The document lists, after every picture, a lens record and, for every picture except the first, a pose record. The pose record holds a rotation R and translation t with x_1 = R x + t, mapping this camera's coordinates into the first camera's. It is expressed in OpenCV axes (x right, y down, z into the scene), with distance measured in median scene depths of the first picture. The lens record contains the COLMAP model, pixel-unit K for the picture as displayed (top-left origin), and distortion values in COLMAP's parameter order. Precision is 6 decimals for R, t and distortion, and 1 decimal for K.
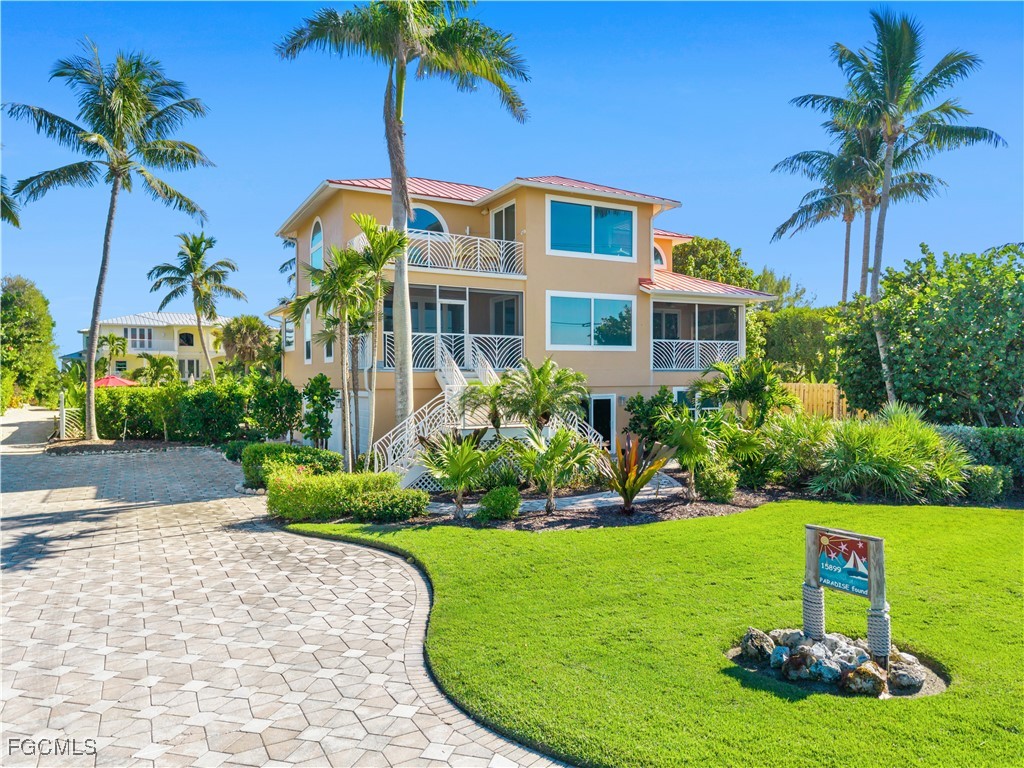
lens RADIAL K [[711.9, 0, 513.2], [0, 711.9, 381.9], [0, 0, 1]] dist [0.015564, -0.003189]
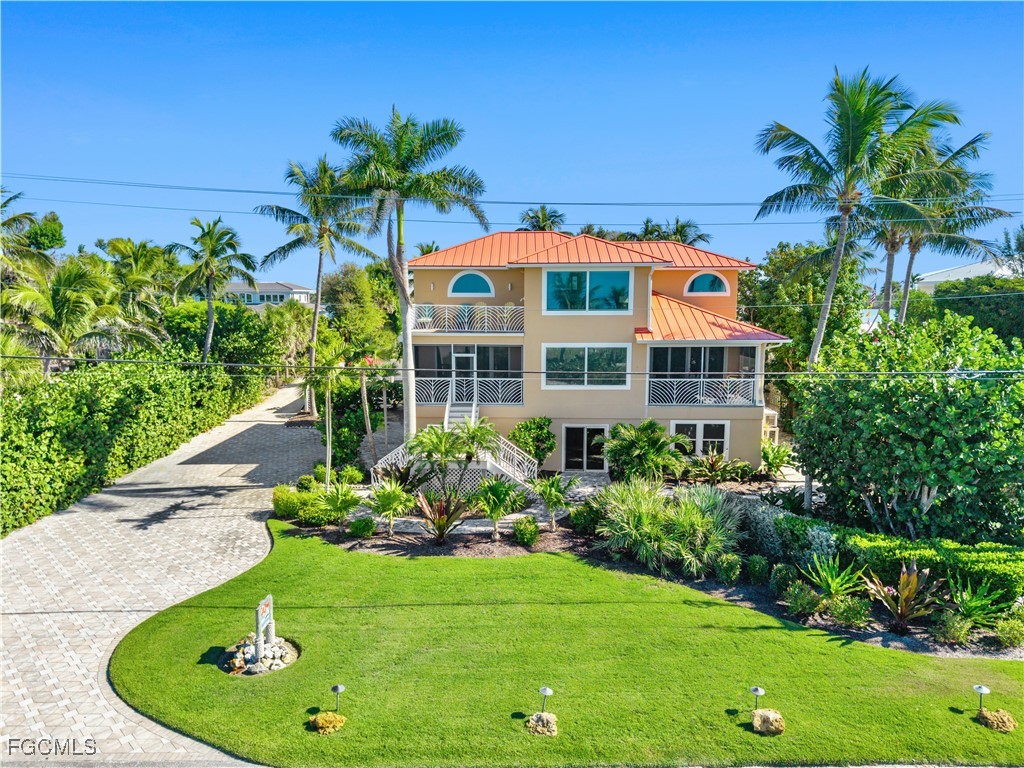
lens RADIAL K [[711.9, 0, 513.2], [0, 711.9, 381.9], [0, 0, 1]] dist [0.015564, -0.003189]
pose [[0.866182, 0.070141, -0.494781, 0.613492], [-0.007119, 0.991732, 0.128127, -0.214742], [0.499677, -0.107459, 0.859520, -0.123741]]
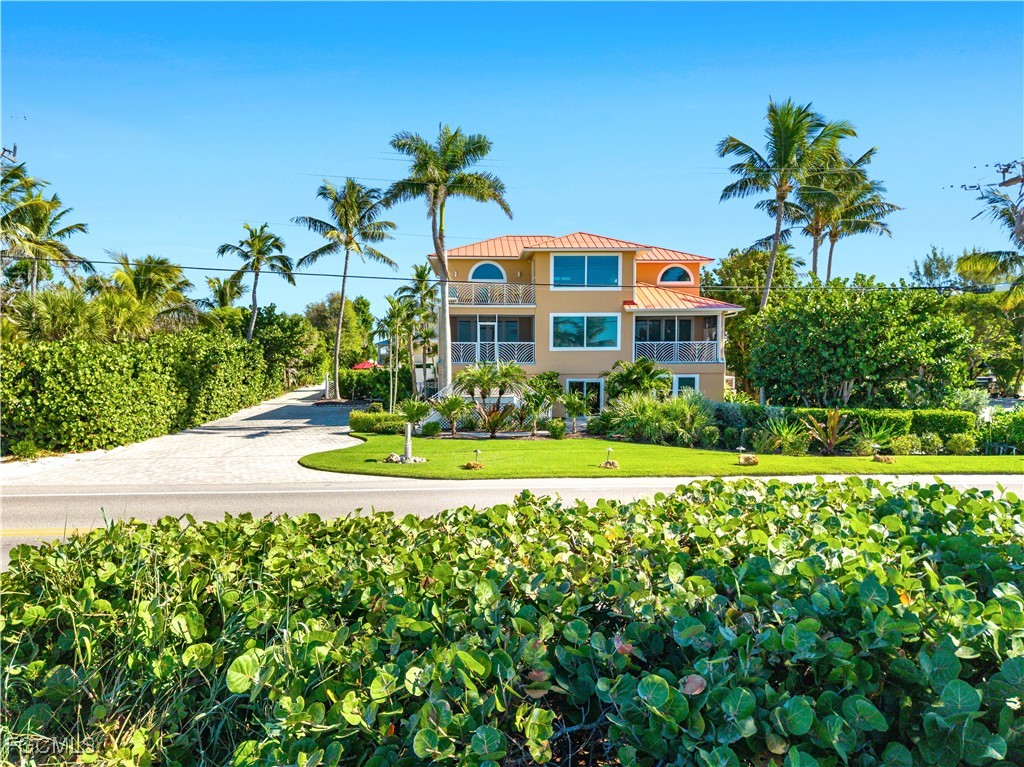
lens RADIAL K [[730.9, 0, 507.2], [0, 730.9, 387.4], [0, 0, 1]] dist [0.068805, -0.097317]
pose [[0.899910, 0.022141, -0.435514, 0.654418], [-0.005033, 0.999171, 0.040397, -0.026760], [0.436047, -0.034162, 0.899275, -0.508470]]
